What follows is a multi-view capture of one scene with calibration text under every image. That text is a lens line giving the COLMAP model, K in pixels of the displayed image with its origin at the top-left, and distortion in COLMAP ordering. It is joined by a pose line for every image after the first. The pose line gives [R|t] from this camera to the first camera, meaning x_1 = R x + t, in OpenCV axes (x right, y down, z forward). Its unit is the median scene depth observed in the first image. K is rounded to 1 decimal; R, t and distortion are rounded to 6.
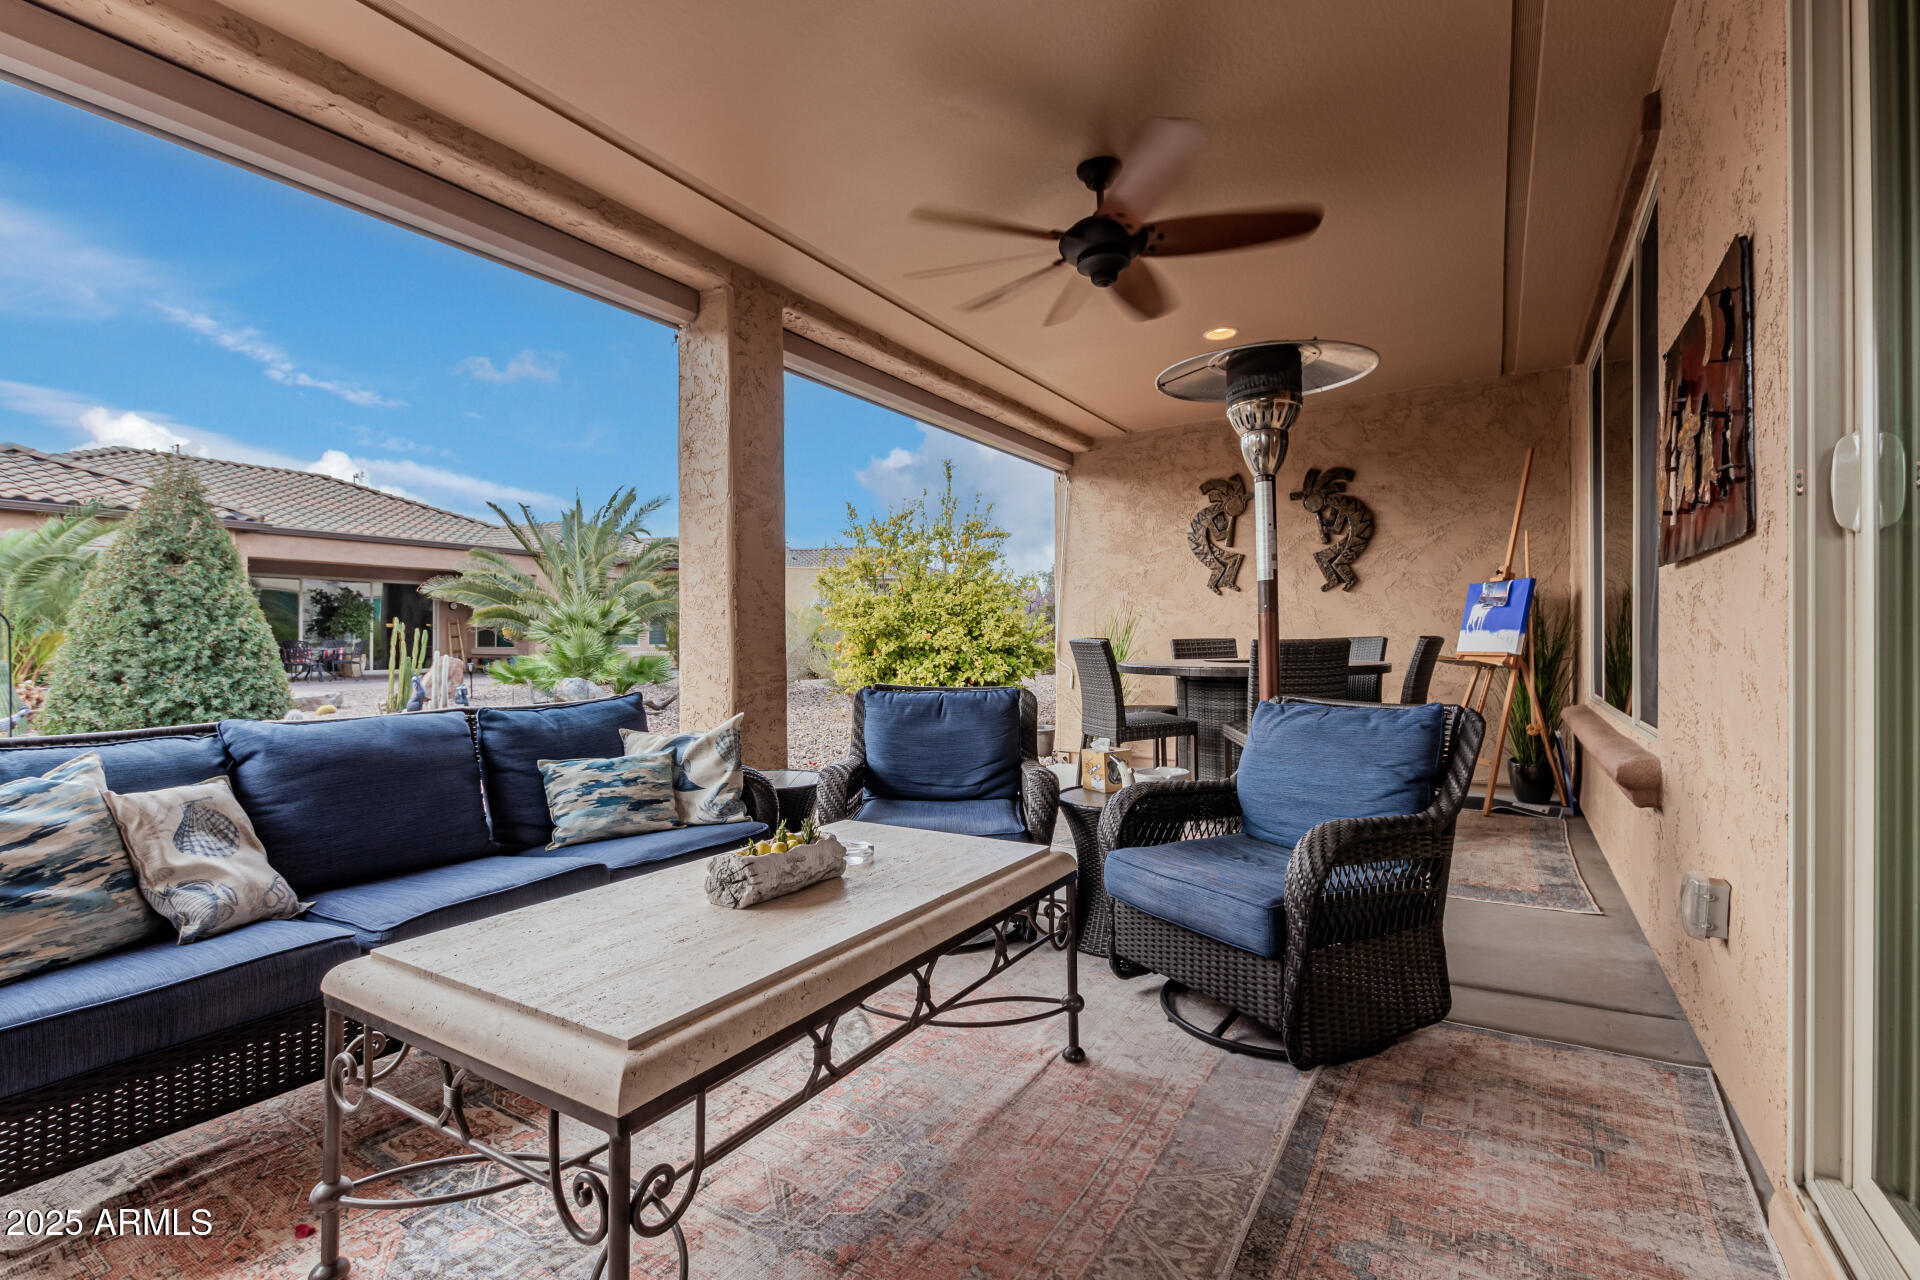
lens RADIAL K [[890.8, 0, 953.6], [0, 890.8, 619.7], [0, 0, 1]] dist [0.001723, -0.000142]
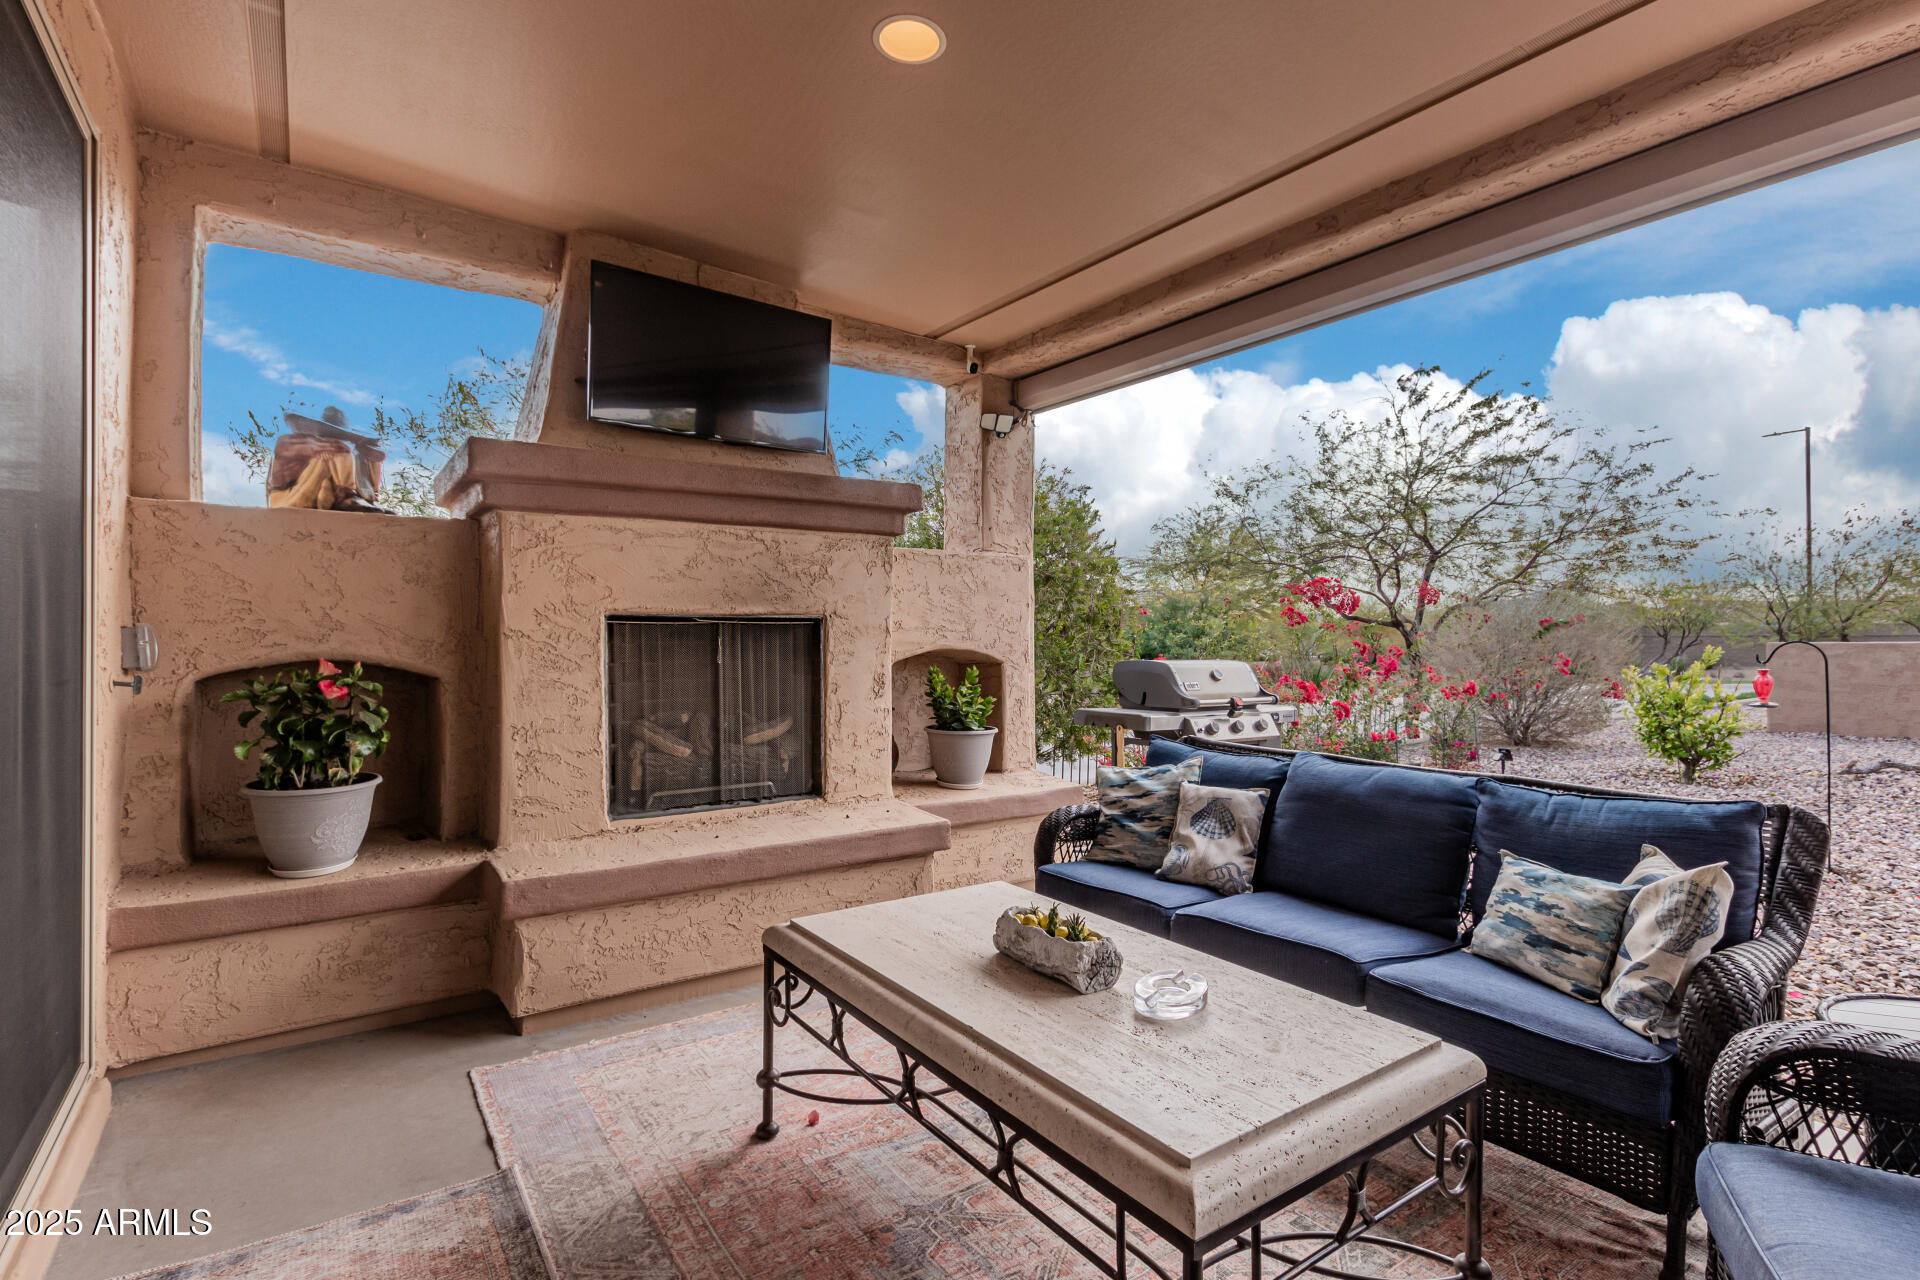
lens RADIAL K [[899.5, 0, 964.0], [0, 899.5, 629.1], [0, 0, 1]] dist [-0.000529, -0.000215]
pose [[-0.389073, -0.013280, -0.921111, 0.527116], [0.017287, 0.999615, -0.021714, -0.042187], [0.921045, -0.024372, -0.388693, 0.872923]]
